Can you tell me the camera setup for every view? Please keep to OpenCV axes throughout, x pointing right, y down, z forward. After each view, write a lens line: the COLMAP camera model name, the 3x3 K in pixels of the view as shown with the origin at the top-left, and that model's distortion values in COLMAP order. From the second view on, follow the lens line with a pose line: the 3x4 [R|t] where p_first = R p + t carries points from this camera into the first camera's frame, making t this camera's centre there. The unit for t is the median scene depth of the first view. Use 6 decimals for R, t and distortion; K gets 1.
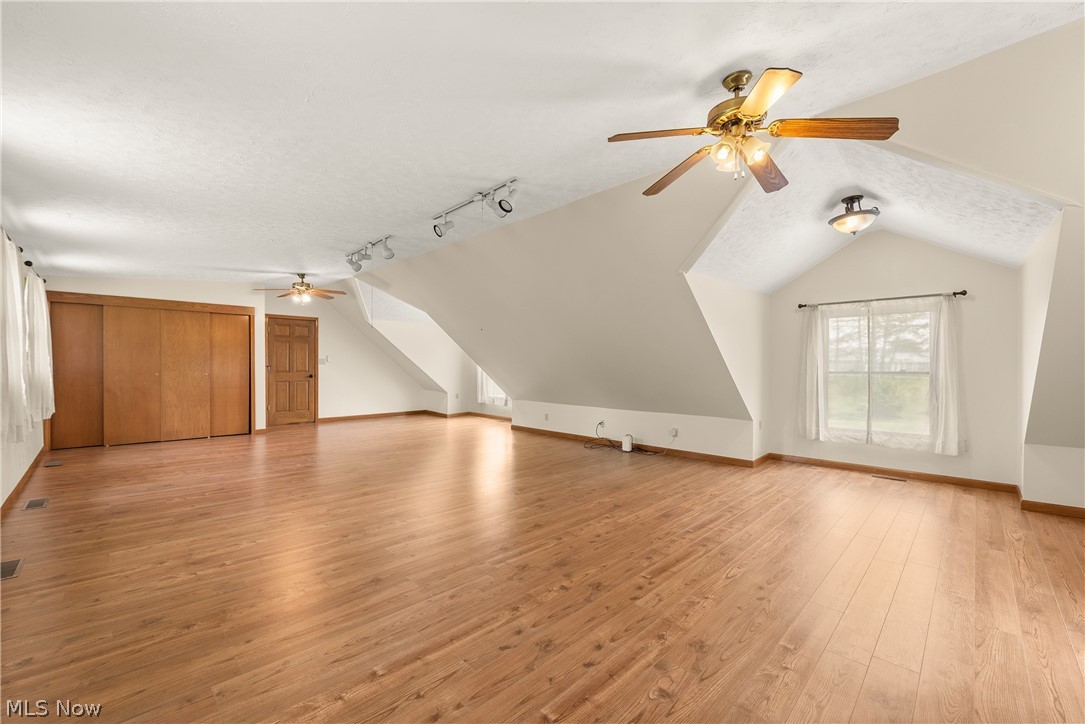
lens RADIAL K [[433.7, 0, 547.8], [0, 433.7, 367.7], [0, 0, 1]] dist [-0.020241, 0.000198]
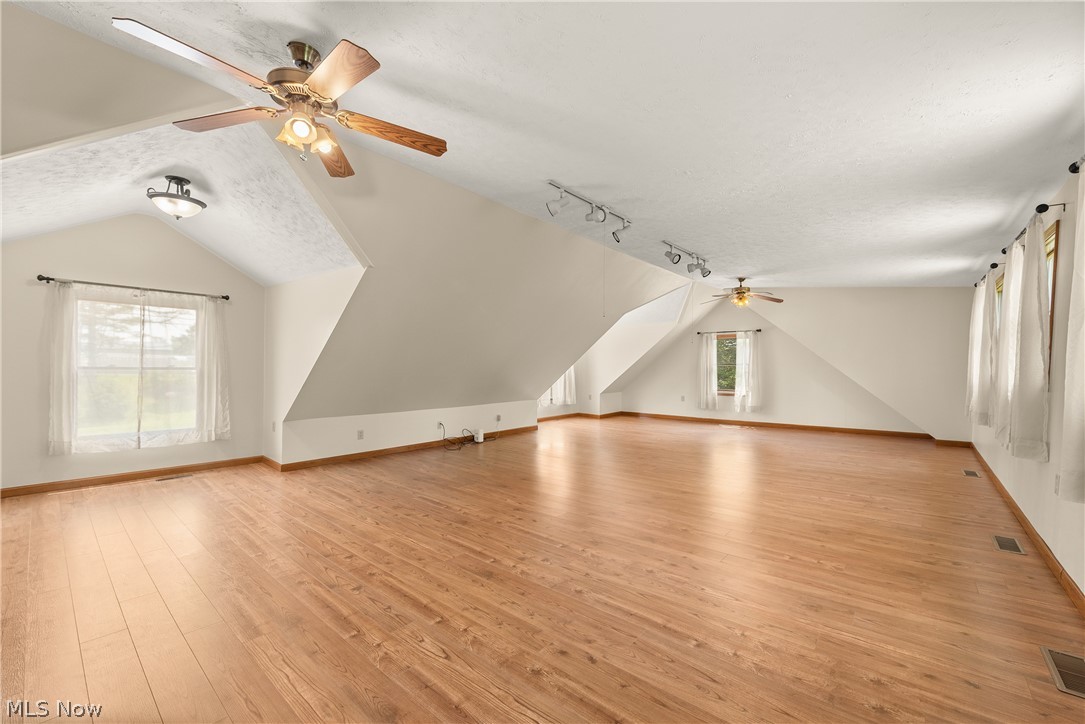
lens RADIAL K [[438.6, 0, 543.2], [0, 438.6, 363.7], [0, 0, 1]] dist [-0.001107, -0.000525]
pose [[-0.061757, -0.006504, 0.998070, -1.275626], [-0.000106, 0.999979, 0.006510, -0.017885], [-0.998091, 0.000297, -0.061757, 1.241387]]
